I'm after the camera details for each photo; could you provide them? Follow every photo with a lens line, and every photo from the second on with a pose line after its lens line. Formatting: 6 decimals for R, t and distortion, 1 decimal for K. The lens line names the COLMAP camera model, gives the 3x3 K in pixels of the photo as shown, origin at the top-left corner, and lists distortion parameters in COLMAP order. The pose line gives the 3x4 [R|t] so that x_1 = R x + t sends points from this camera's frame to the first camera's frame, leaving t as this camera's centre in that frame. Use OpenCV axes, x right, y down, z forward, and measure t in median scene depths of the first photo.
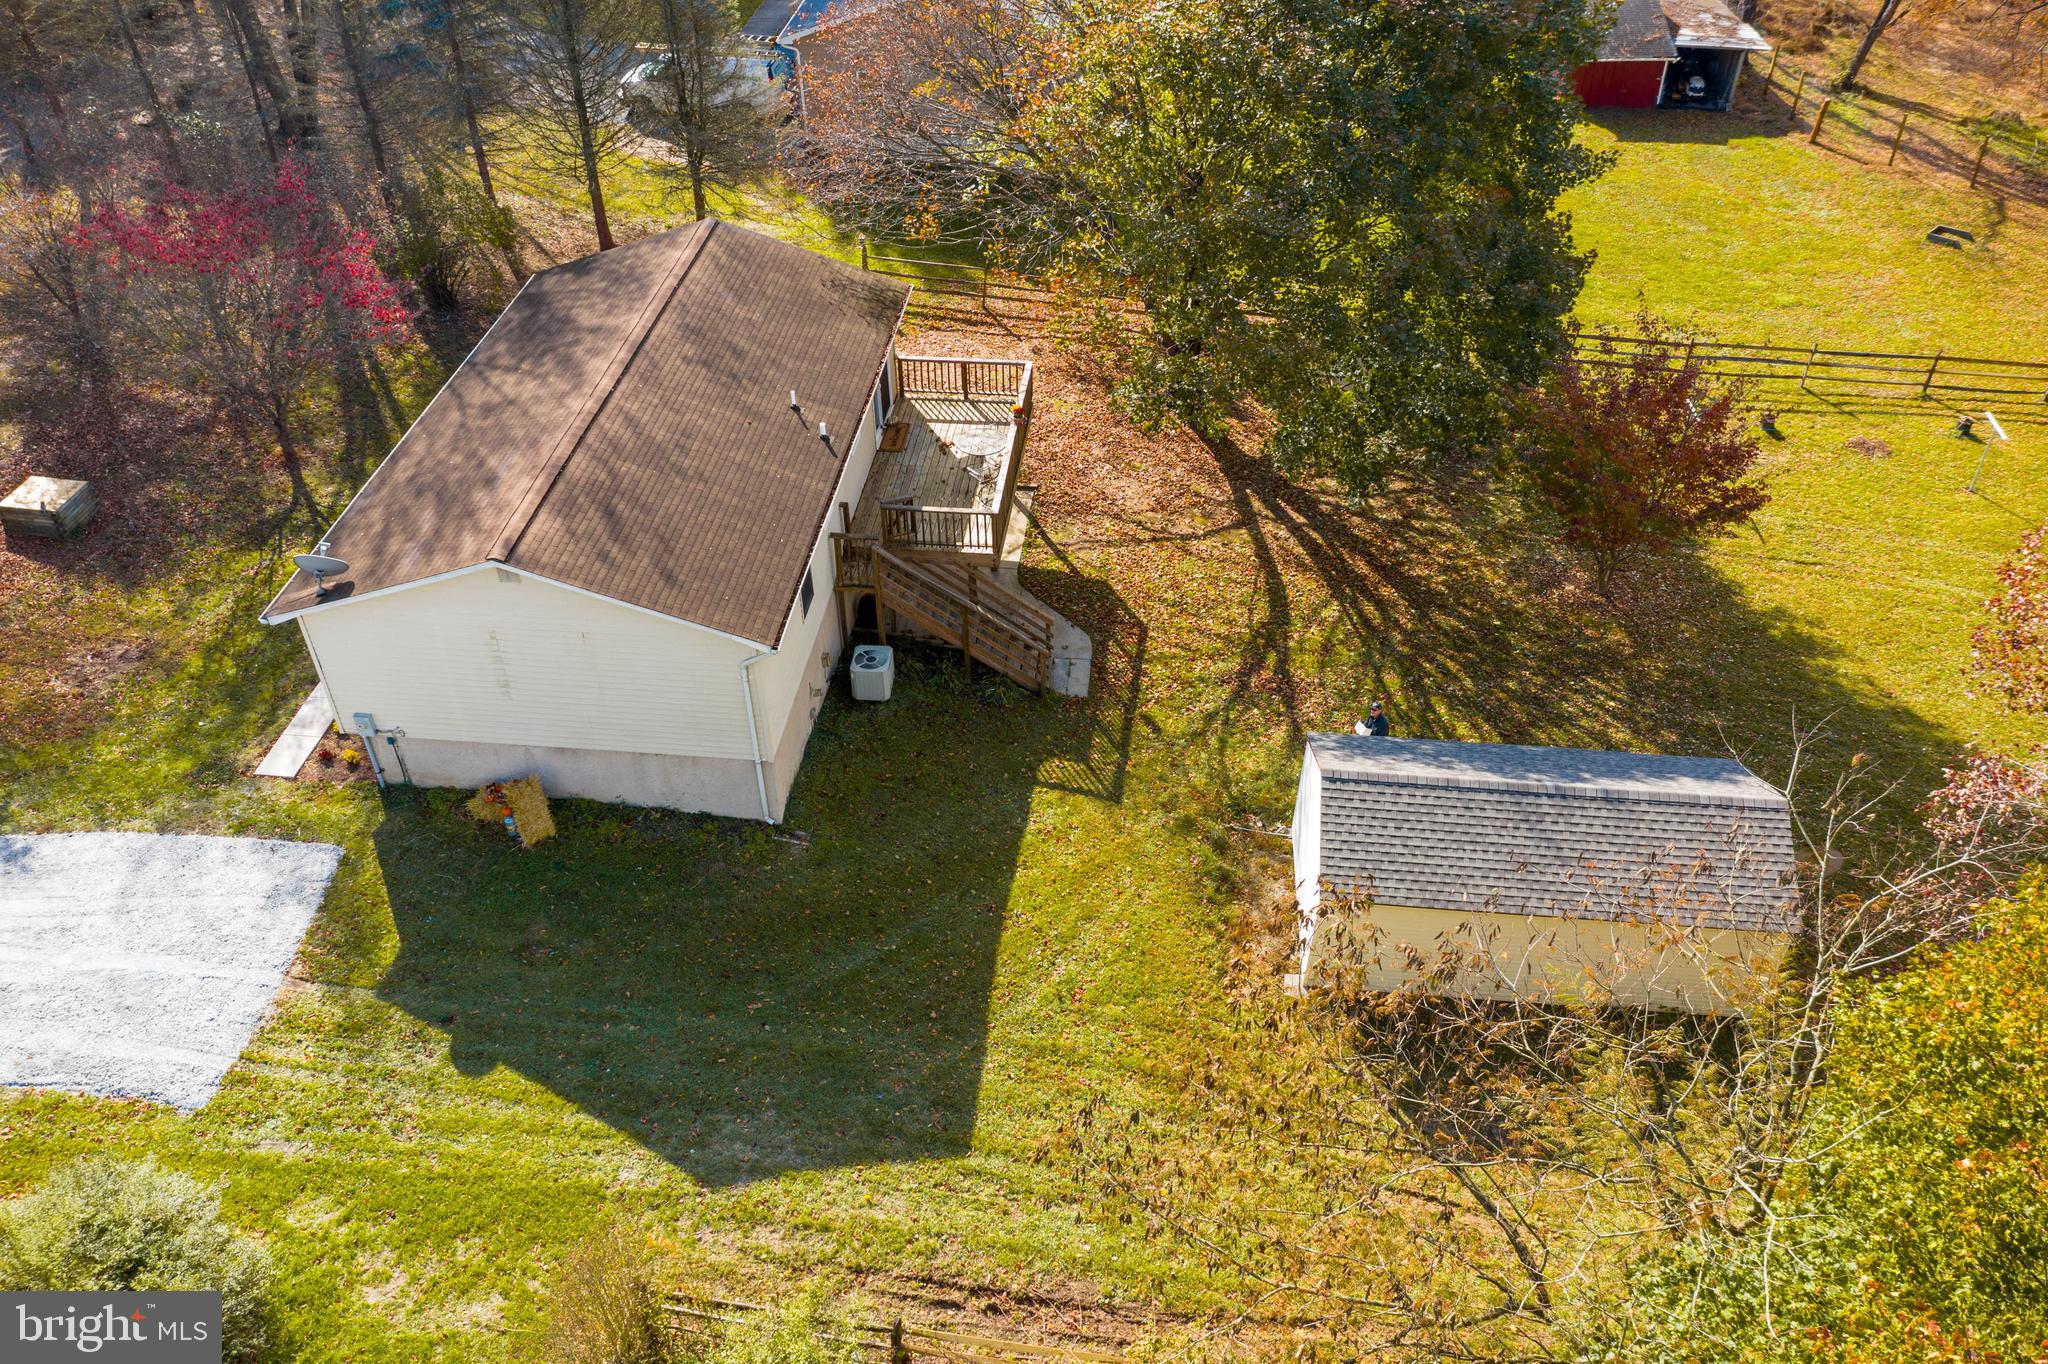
lens RADIAL K [[1619.7, 0, 1024.0], [0, 1619.7, 682.0], [0, 0, 1]] dist [-0.037325, -0.002565]
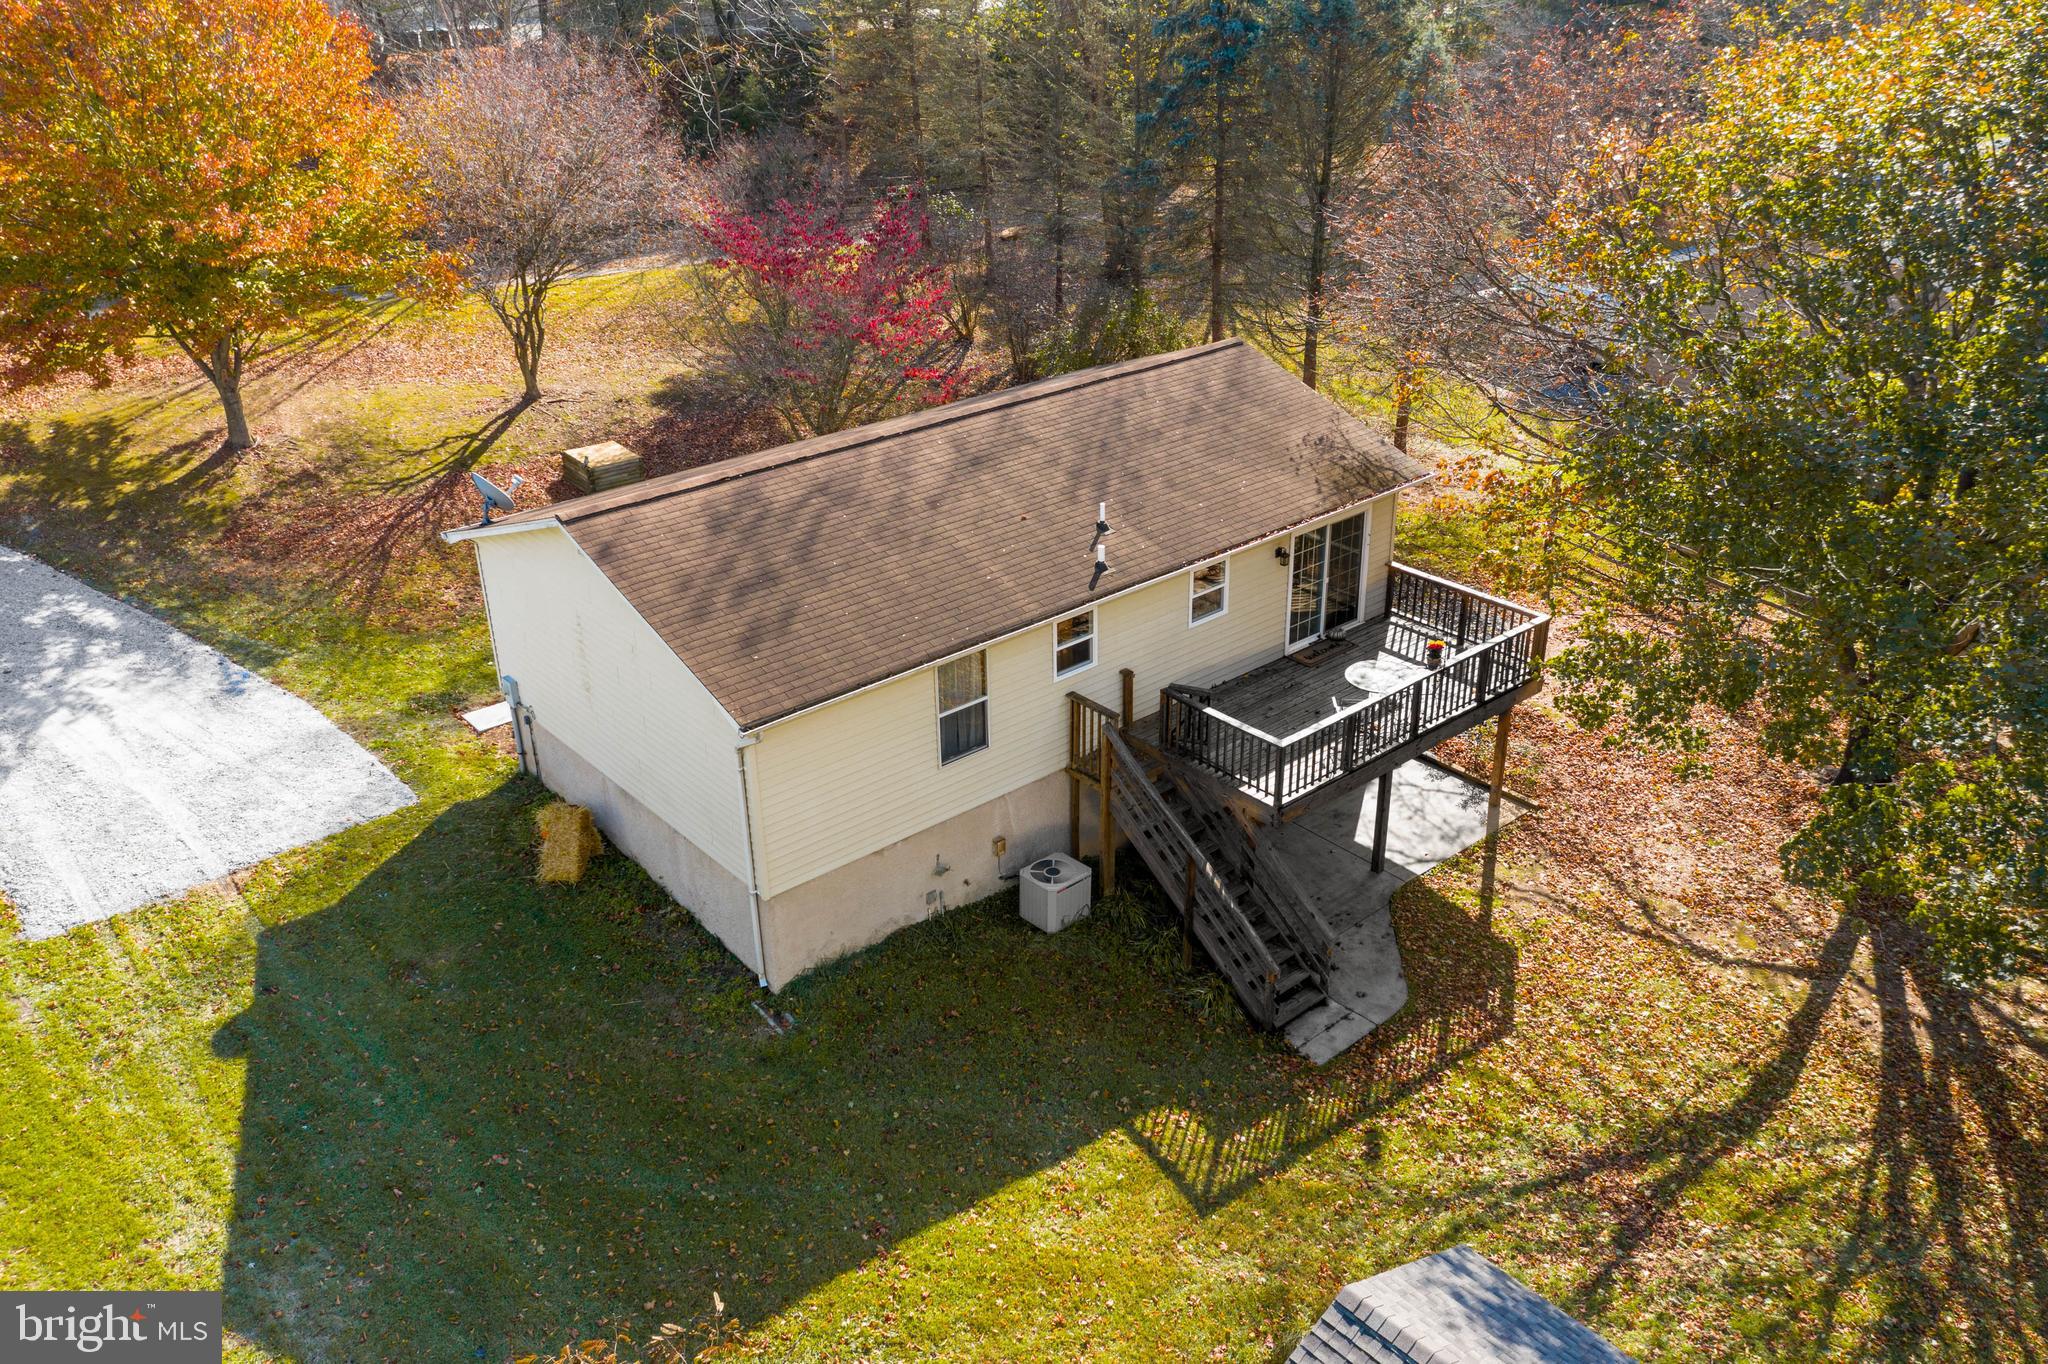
lens RADIAL K [[1619.7, 0, 1024.0], [0, 1619.7, 682.0], [0, 0, 1]] dist [-0.037325, -0.002565]
pose [[0.725337, 0.301161, -0.619022, 0.297209], [-0.425929, 0.902774, -0.059872, -0.038916], [0.540805, 0.307087, 0.783088, 0.374408]]
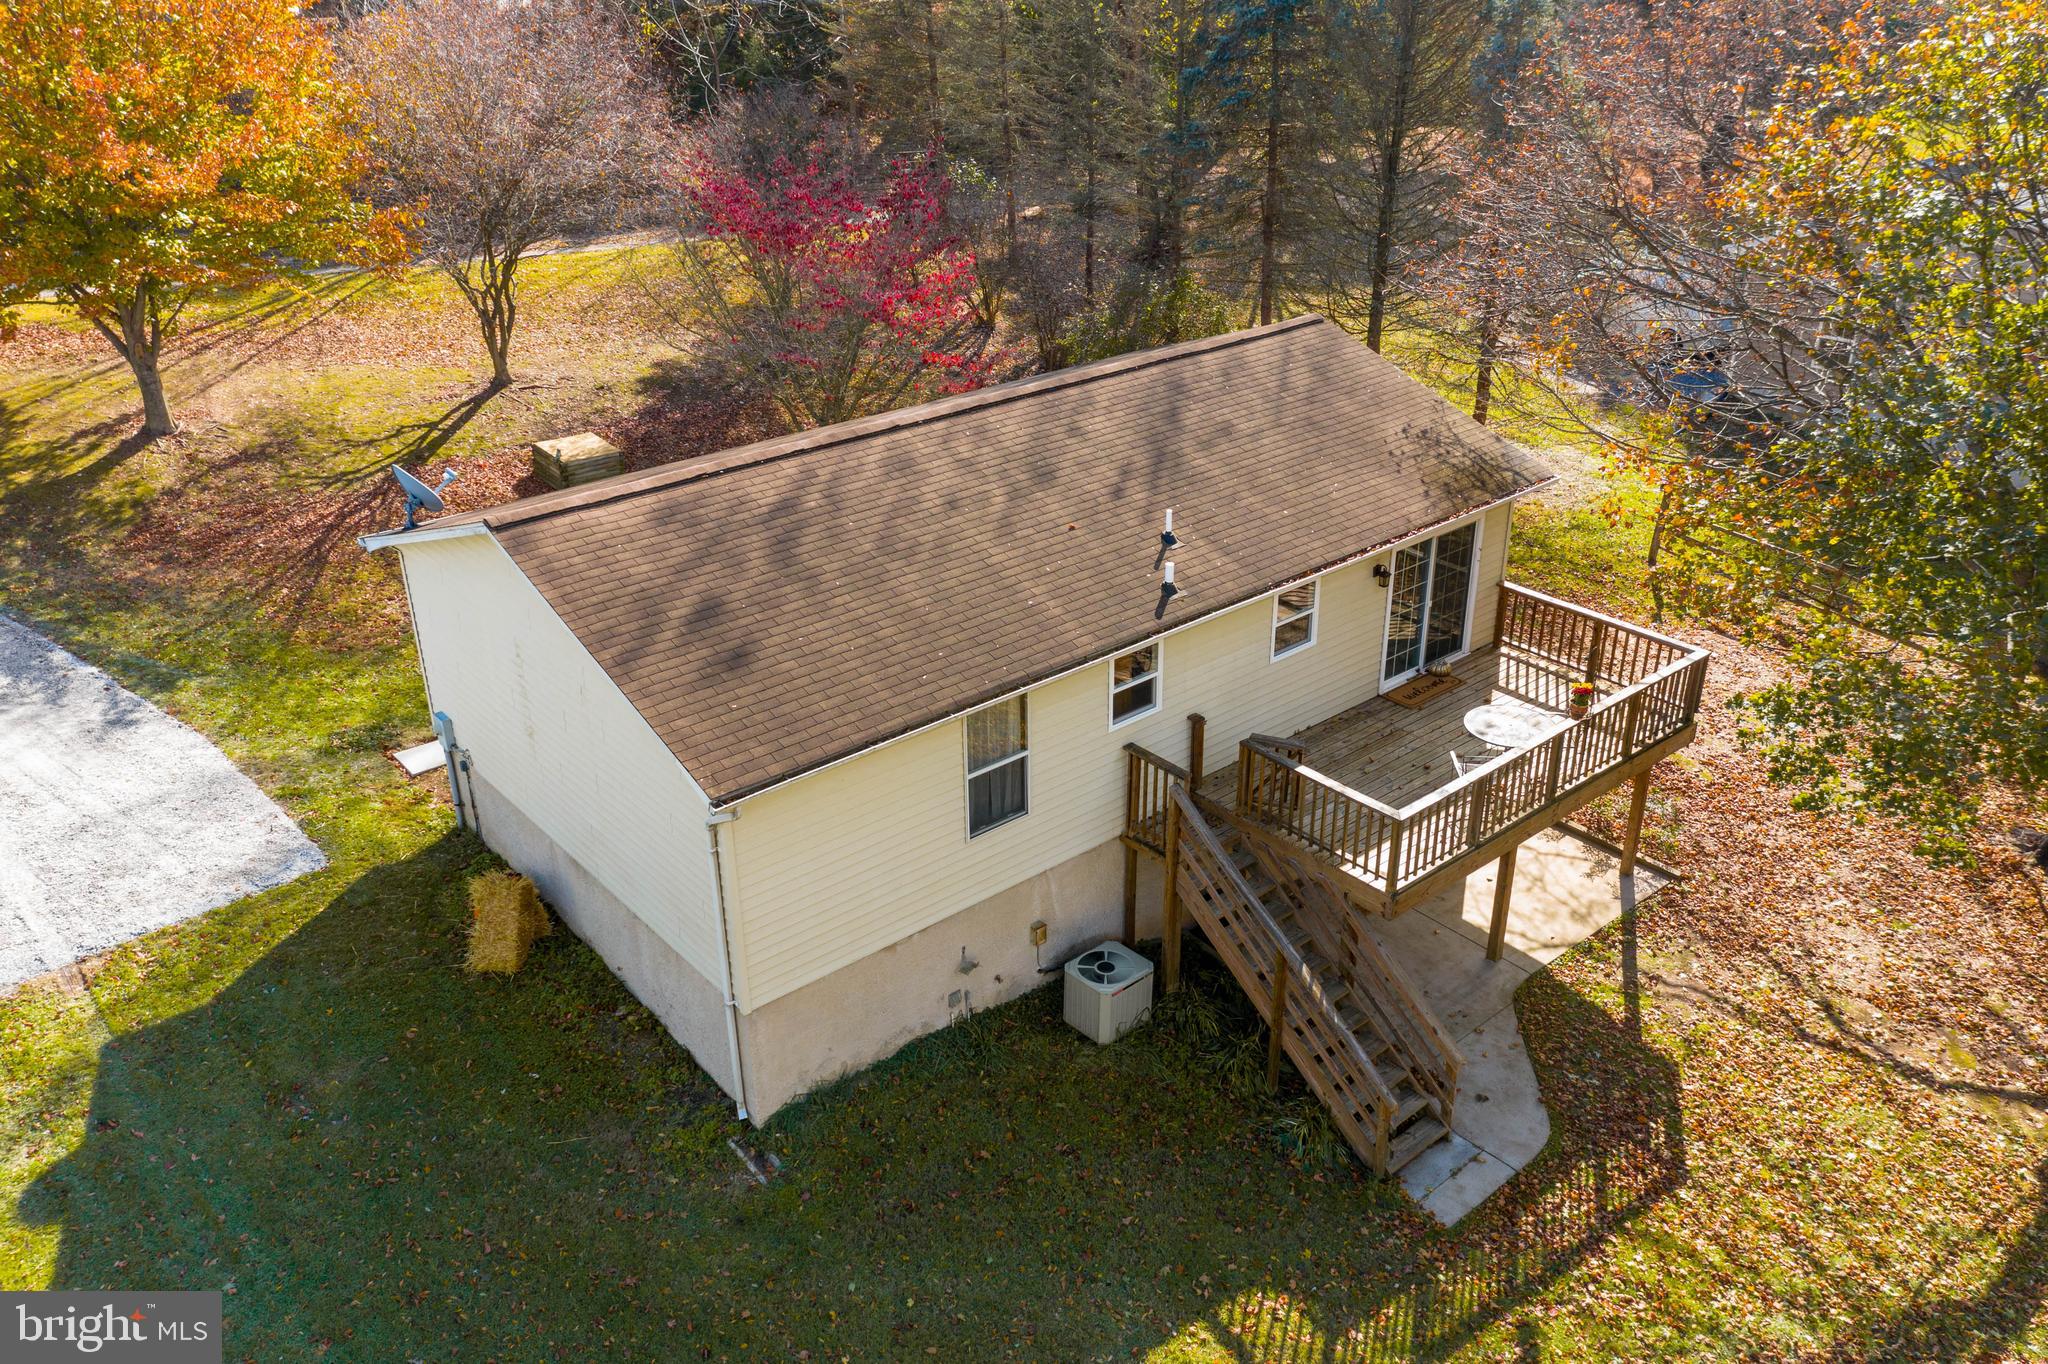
lens RADIAL K [[1586.0, 0, 1024.0], [0, 1586.0, 682.0], [0, 0, 1]] dist [0.001366, 0.001934]
pose [[0.721596, 0.308146, -0.619956, 0.192461], [-0.433351, 0.899398, -0.057357, -0.056762], [0.539913, 0.310047, 0.782537, 0.472795]]
